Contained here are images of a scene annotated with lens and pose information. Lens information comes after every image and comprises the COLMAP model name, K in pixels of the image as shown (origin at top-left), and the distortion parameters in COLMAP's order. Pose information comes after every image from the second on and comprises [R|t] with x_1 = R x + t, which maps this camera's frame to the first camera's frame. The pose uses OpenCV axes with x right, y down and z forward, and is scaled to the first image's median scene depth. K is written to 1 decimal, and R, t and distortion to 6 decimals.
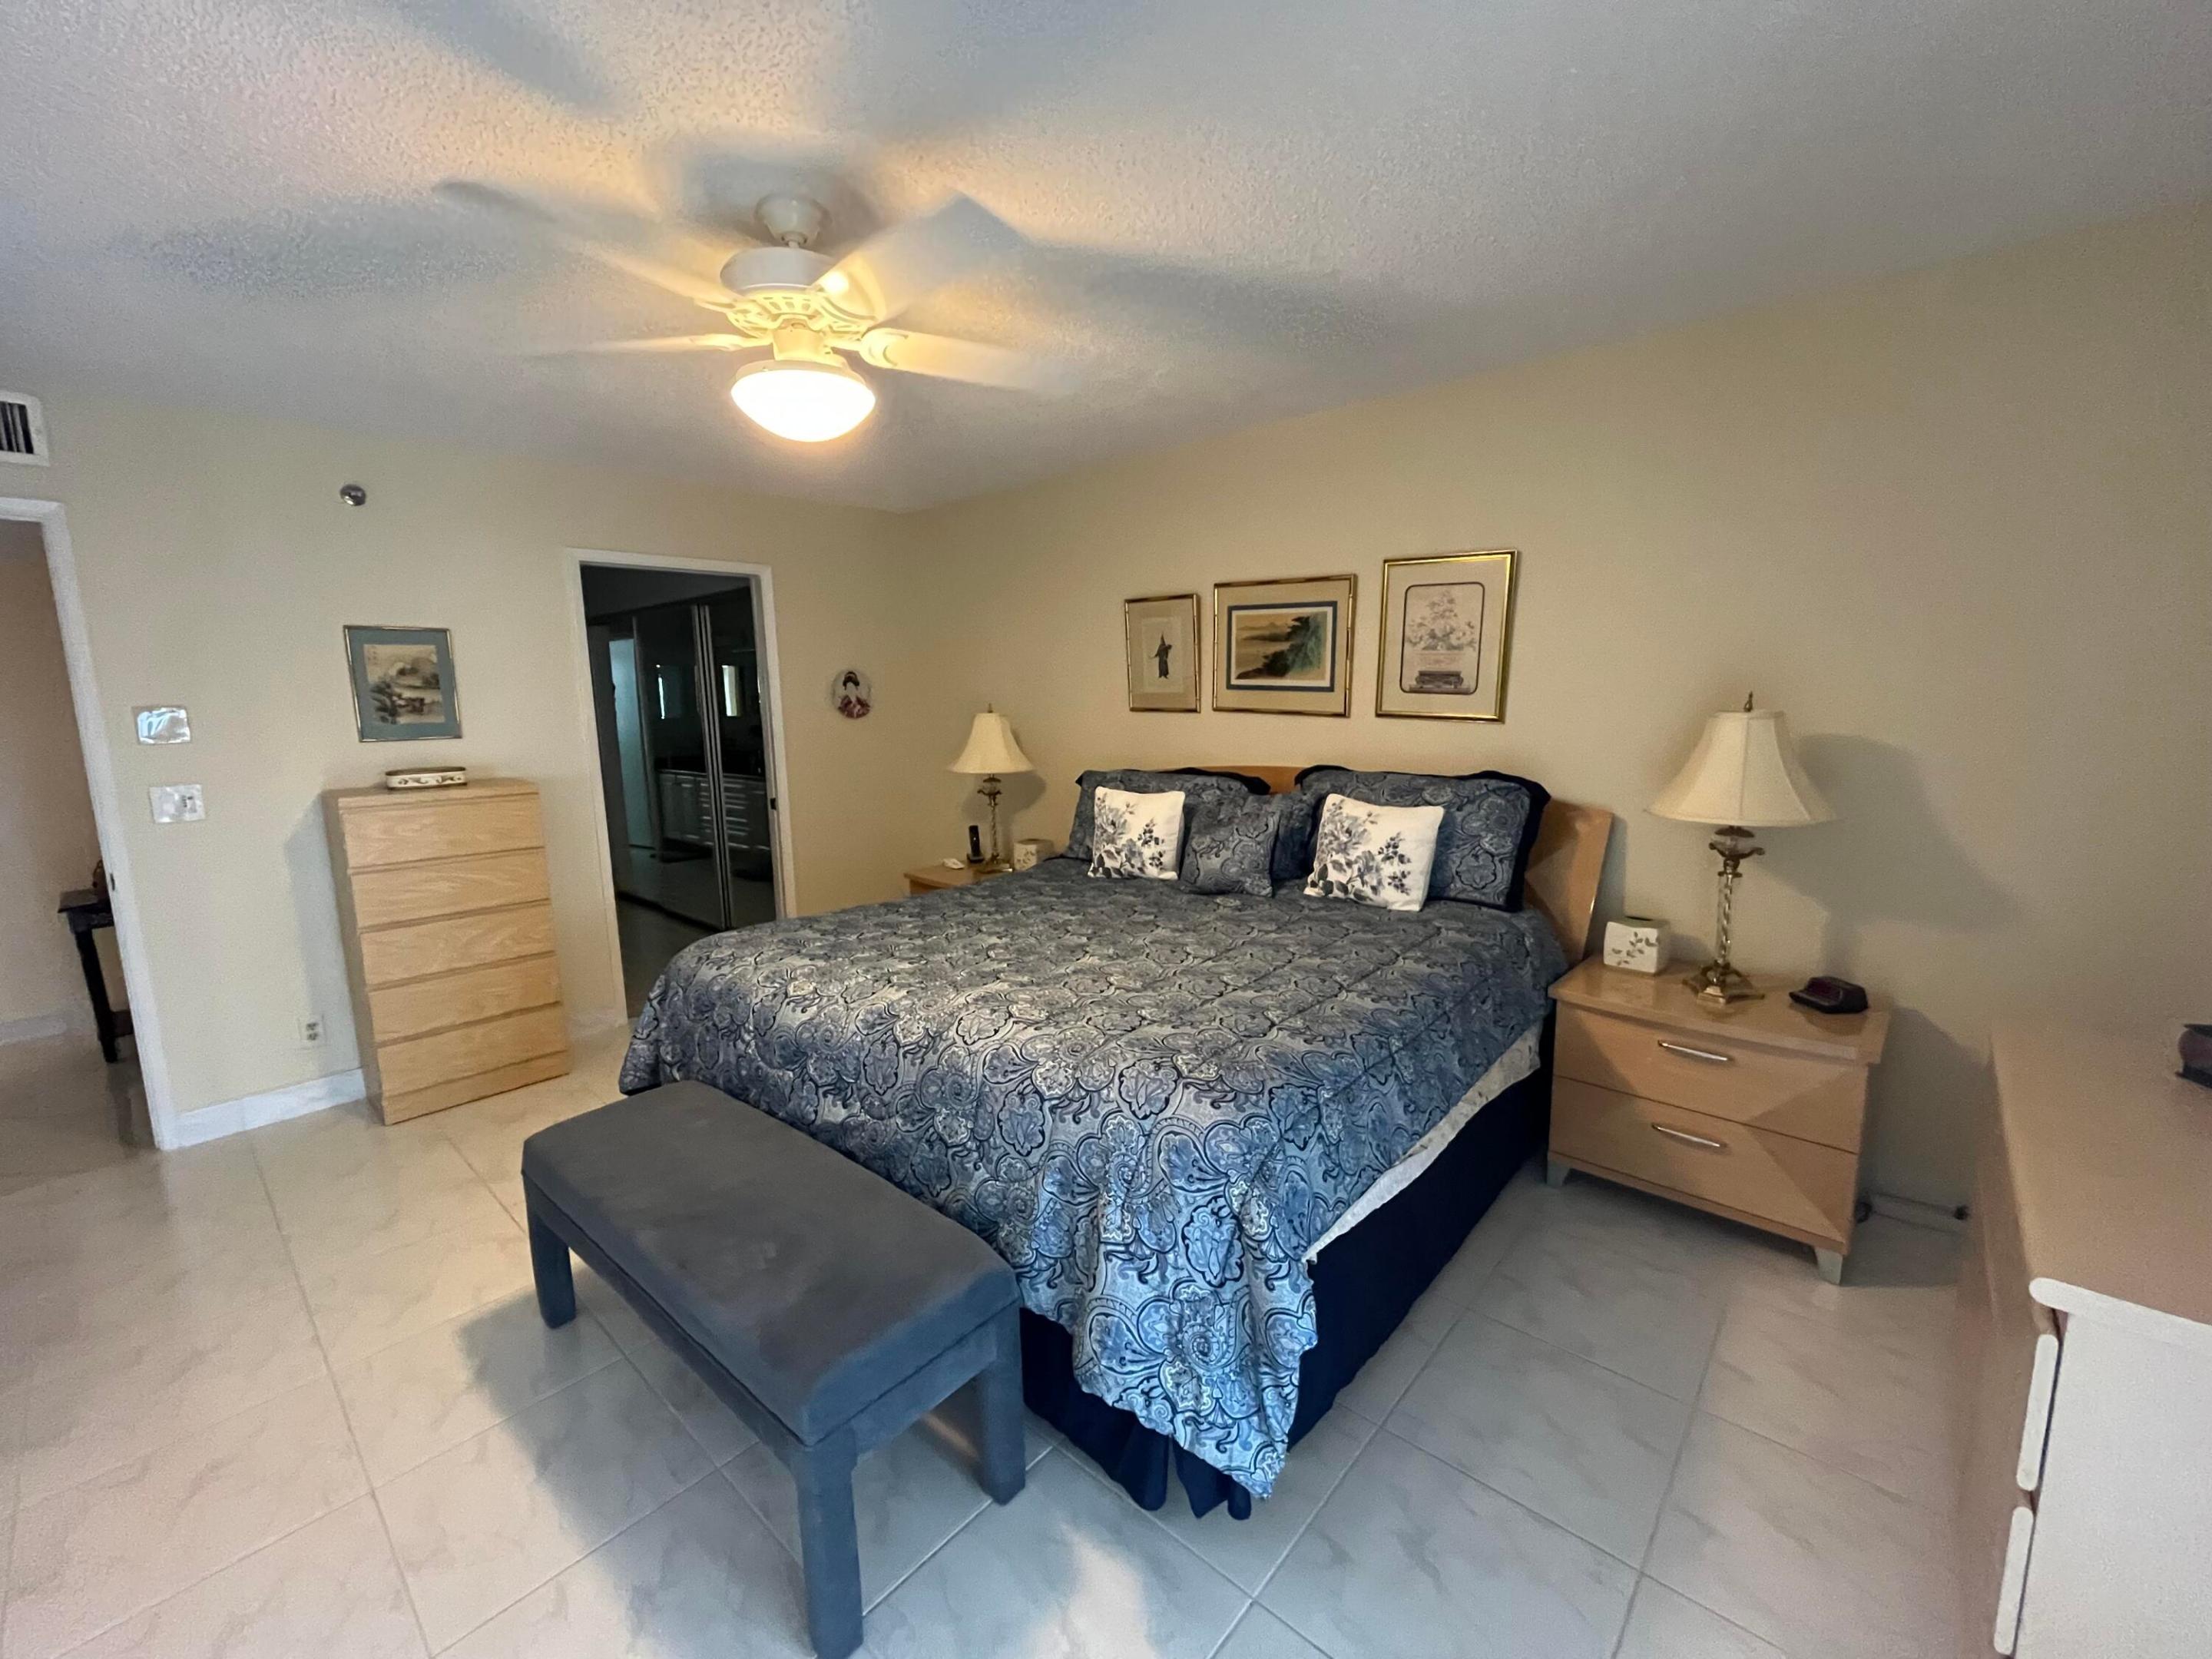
lens RADIAL K [[899.8, 0, 1101.4], [0, 899.8, 825.9], [0, 0, 1]] dist [-0.002784, 0.000353]
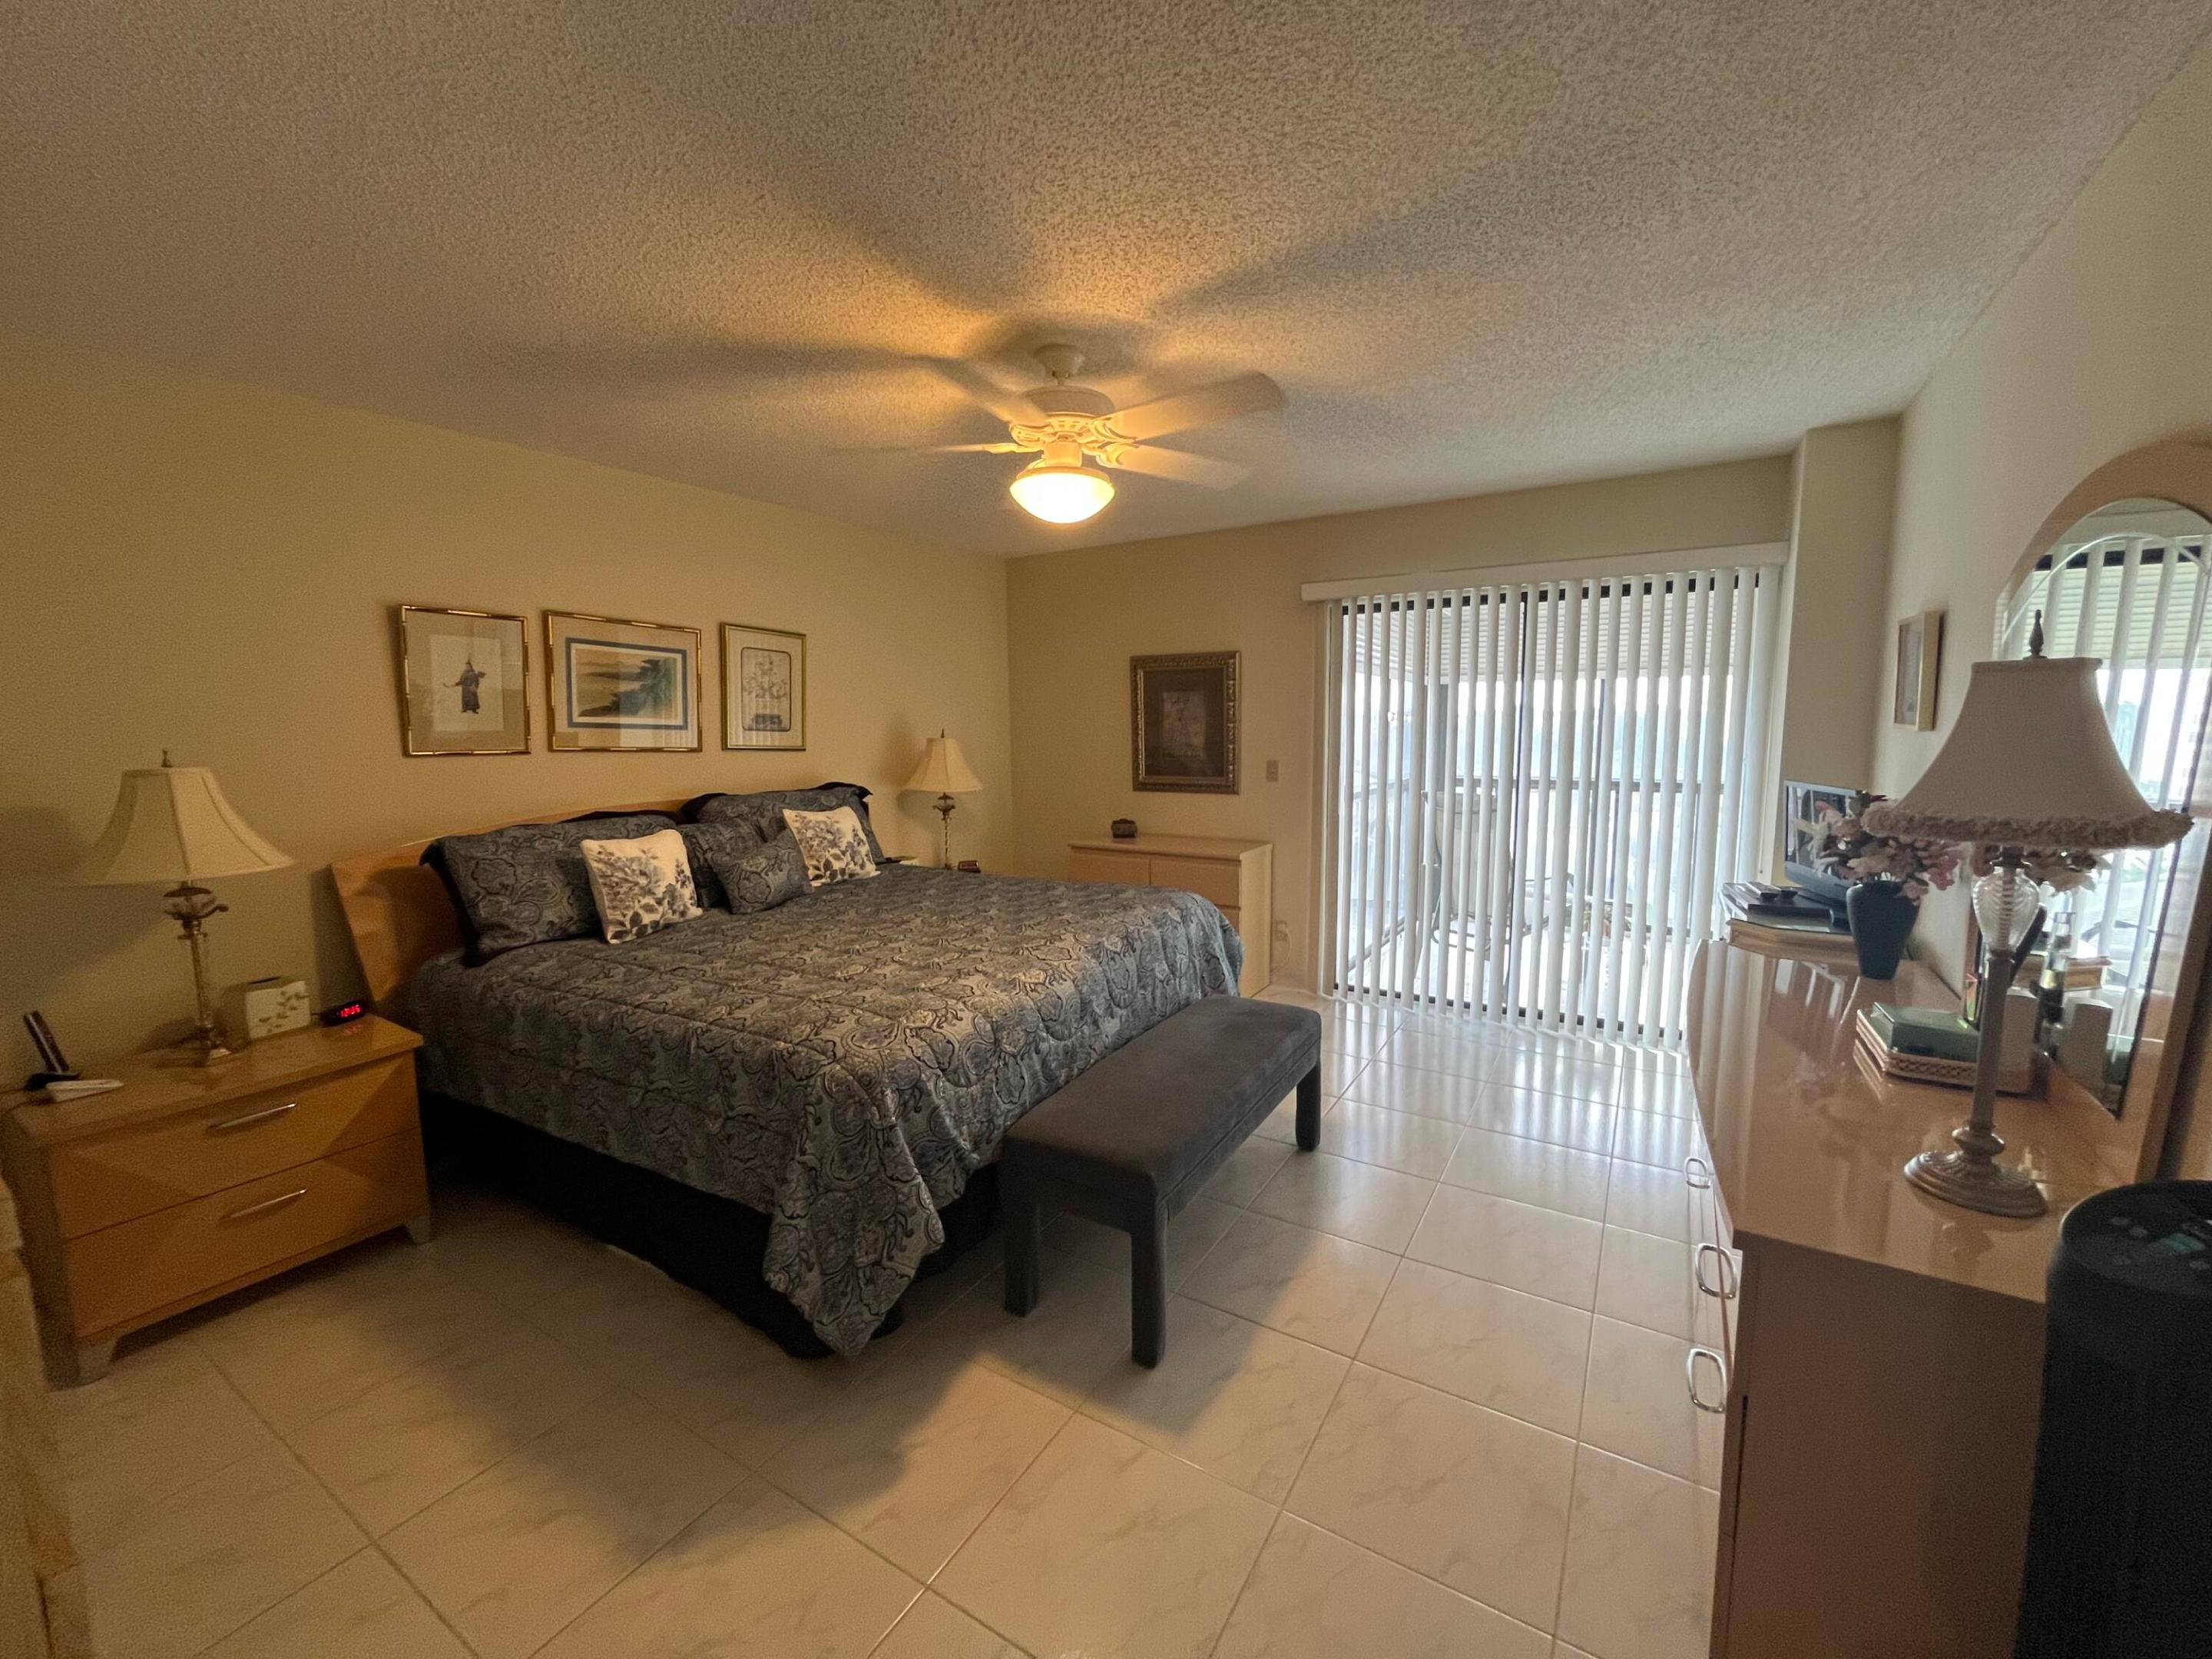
lens RADIAL K [[899.8, 0, 1101.4], [0, 899.8, 825.9], [0, 0, 1]] dist [-0.002784, 0.000353]
pose [[-0.176734, -0.089980, 0.980137, -0.936832], [0.163610, 0.979273, 0.119402, -0.080865], [-0.970565, 0.181463, -0.158349, 0.695488]]
